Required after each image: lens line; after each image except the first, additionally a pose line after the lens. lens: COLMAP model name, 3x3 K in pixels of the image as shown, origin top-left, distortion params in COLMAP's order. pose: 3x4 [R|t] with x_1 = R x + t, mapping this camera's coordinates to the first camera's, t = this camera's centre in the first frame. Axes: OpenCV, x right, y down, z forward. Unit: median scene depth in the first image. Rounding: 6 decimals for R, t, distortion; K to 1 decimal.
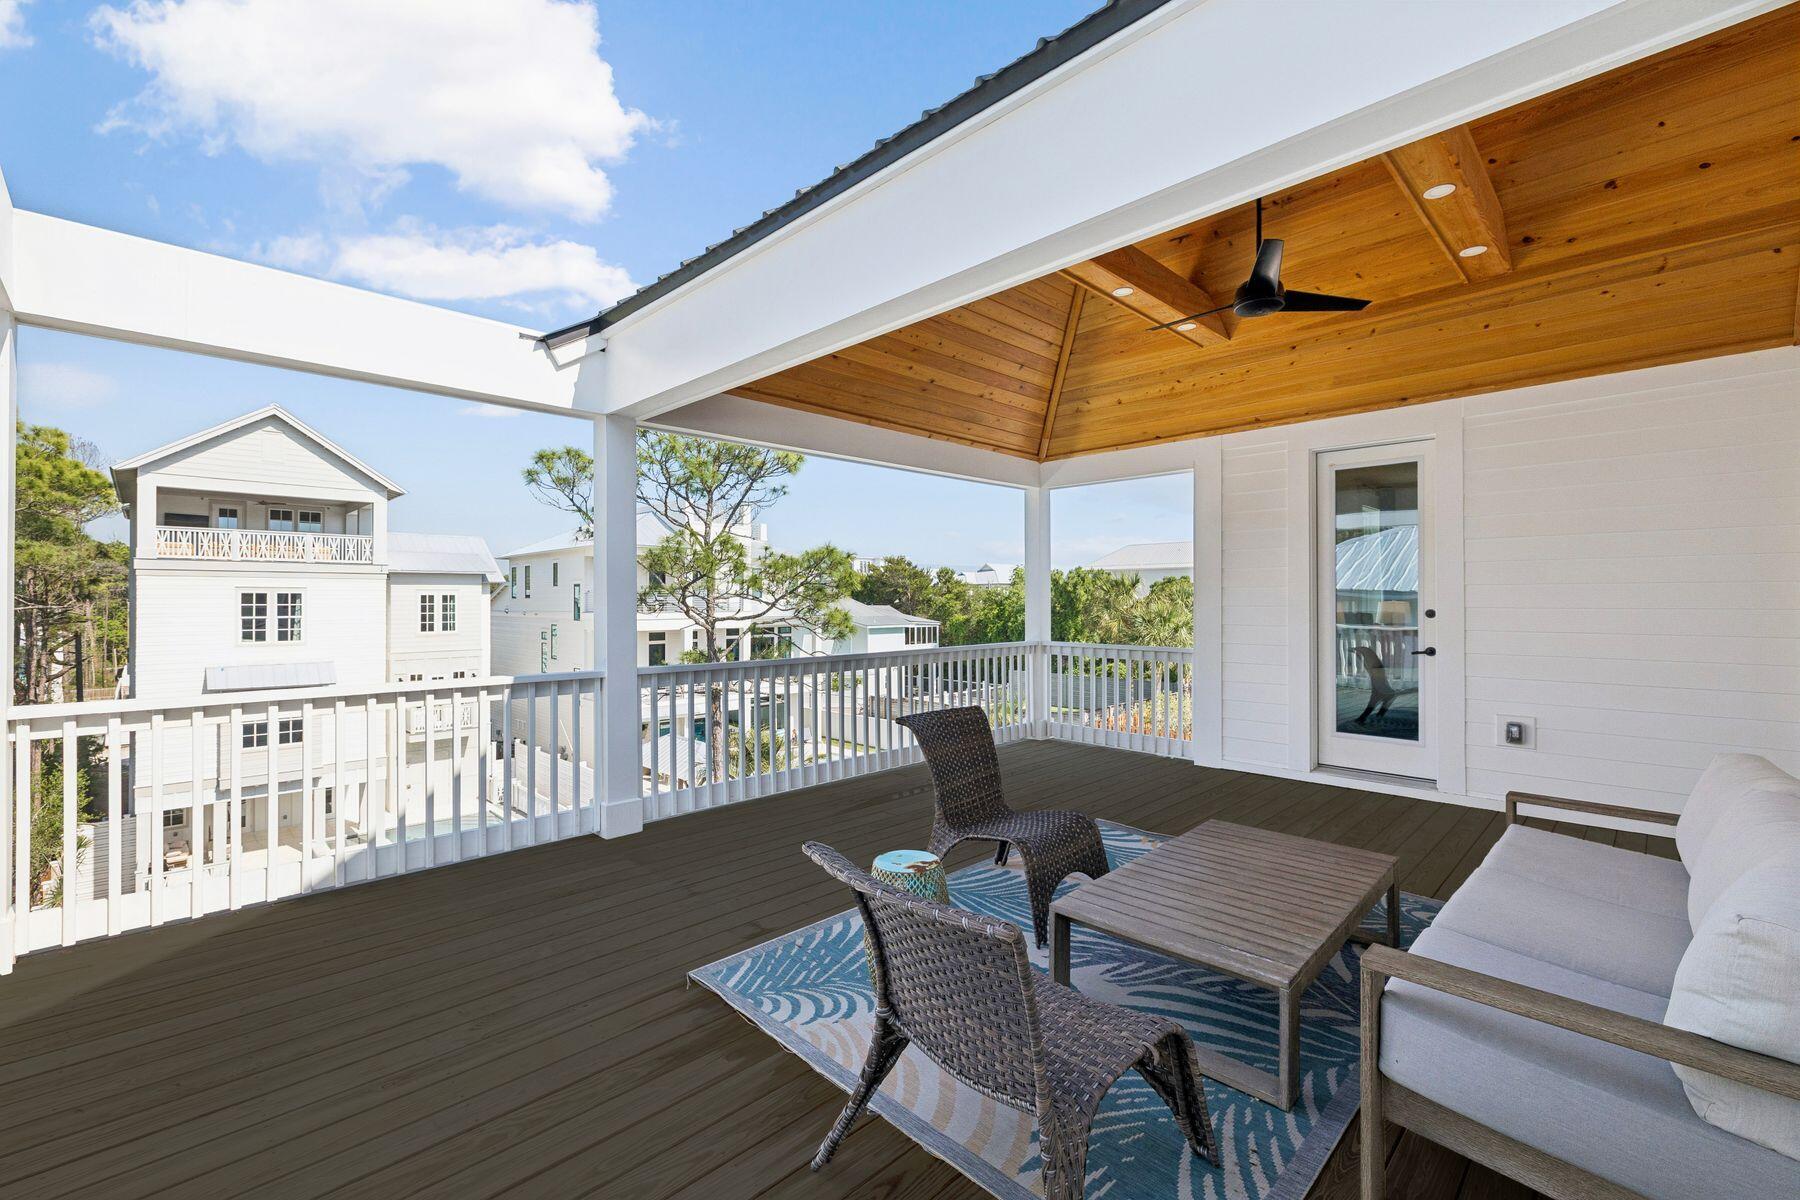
lens RADIAL K [[763.4, 0, 901.5], [0, 763.4, 596.2], [0, 0, 1]] dist [0.001291, 0.000387]
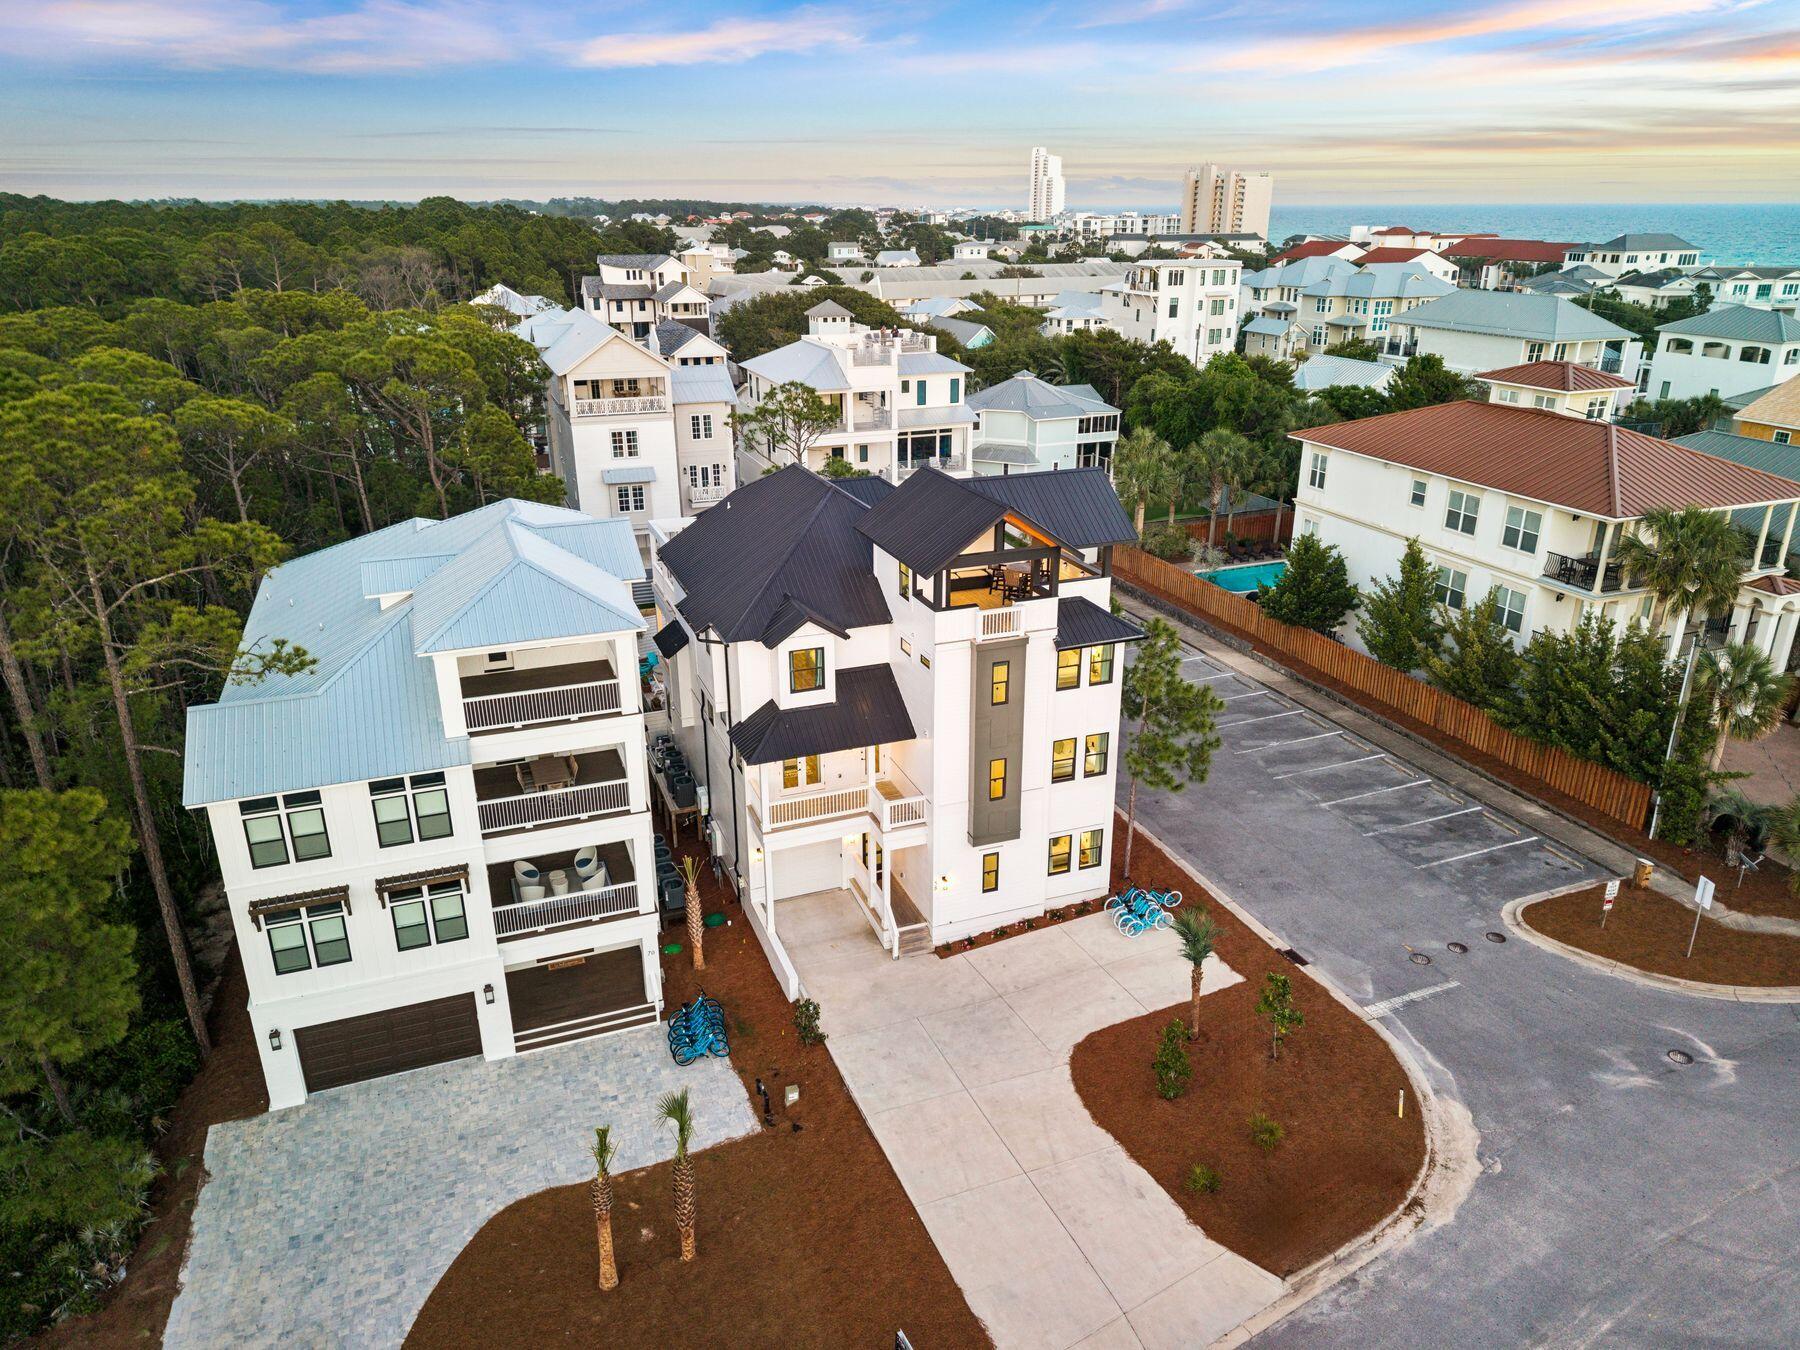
lens RADIAL K [[1225.3, 0, 900.0], [0, 1225.3, 675.0], [0, 0, 1]] dist [0.000306, 0.000022]
pose [[0.917411, 0.142752, -0.371456, 1.010128], [0.003028, 0.930911, 0.365233, -0.546697], [0.397930, -0.336194, 0.853596, -1.511842]]
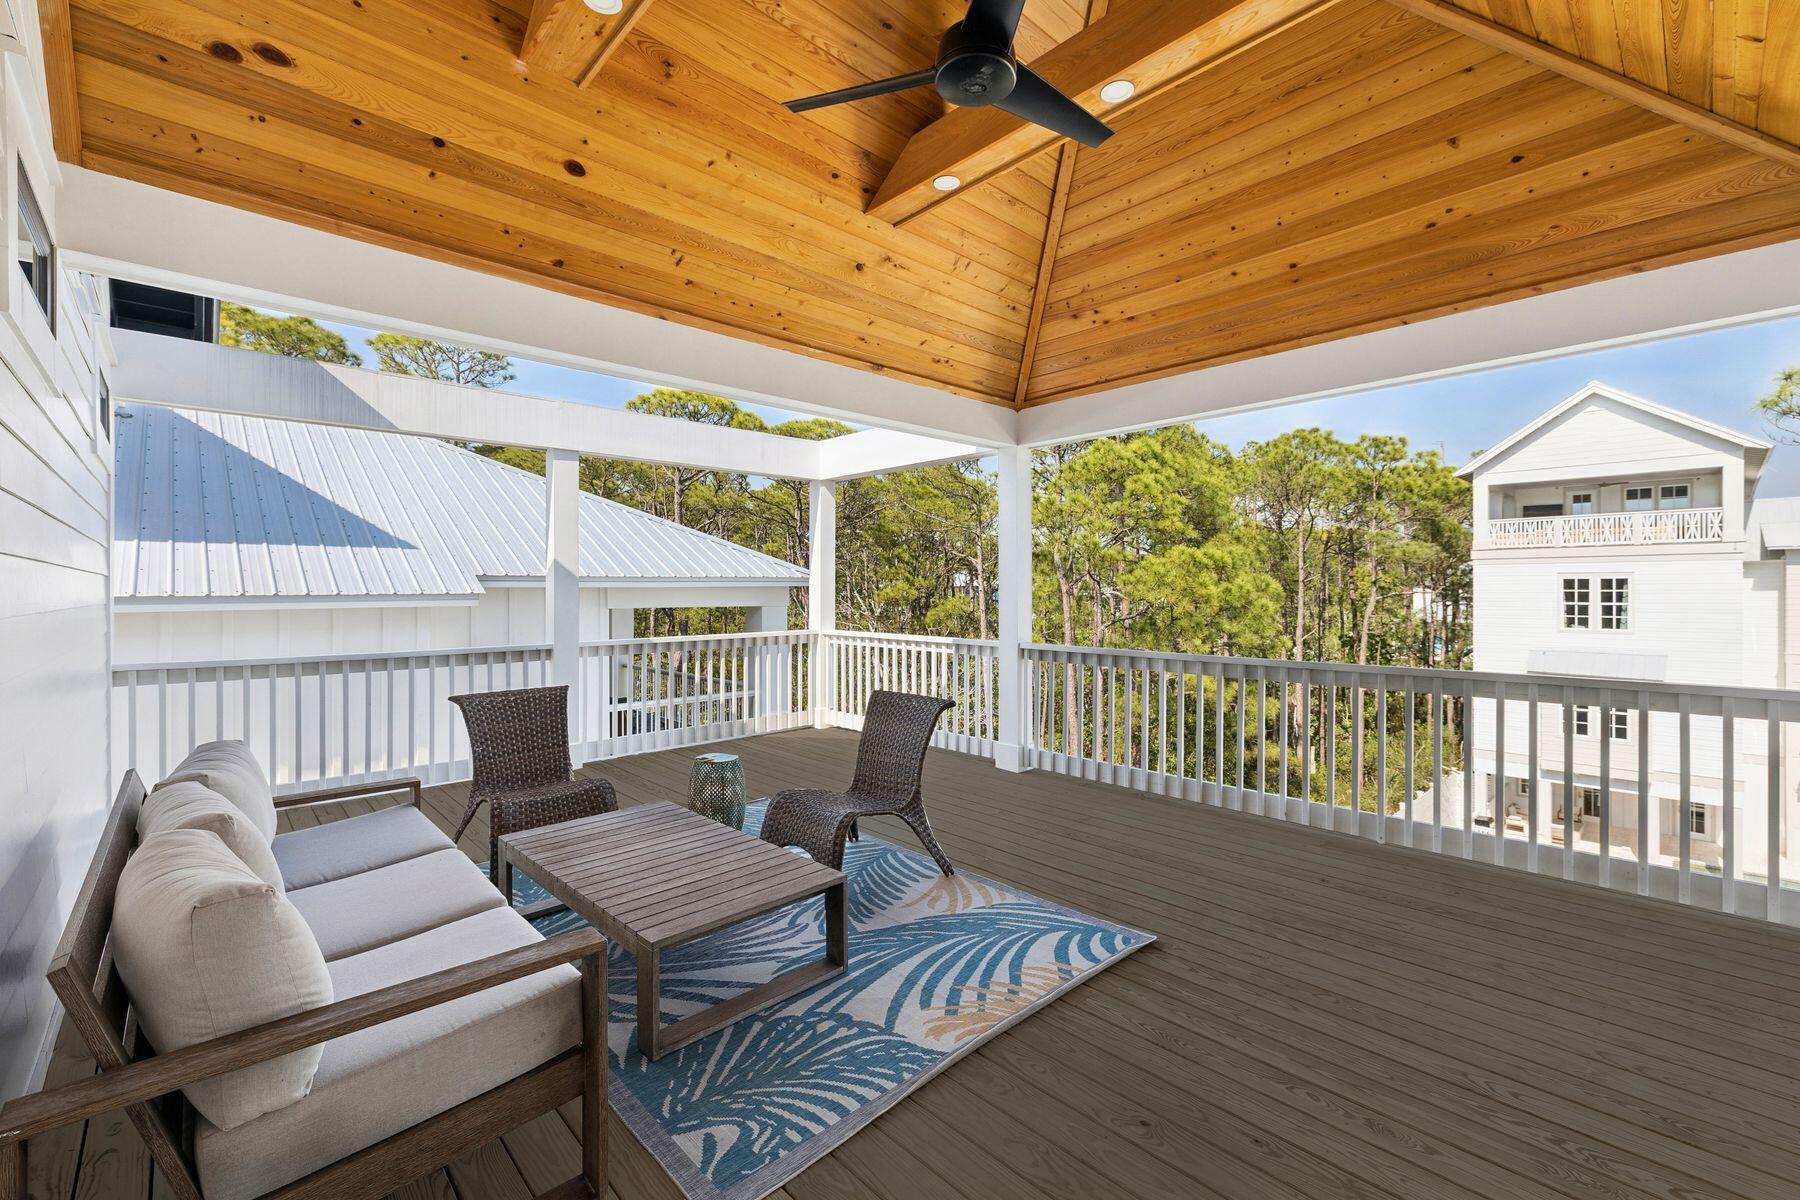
lens RADIAL K [[763.4, 0, 901.5], [0, 763.4, 596.2], [0, 0, 1]] dist [0.001291, 0.000387]
pose [[-0.032064, 0.009599, -0.999440, 0.168379], [0.009888, 0.999908, 0.009286, 0.000646], [0.999437, -0.009585, -0.032156, 0.155836]]
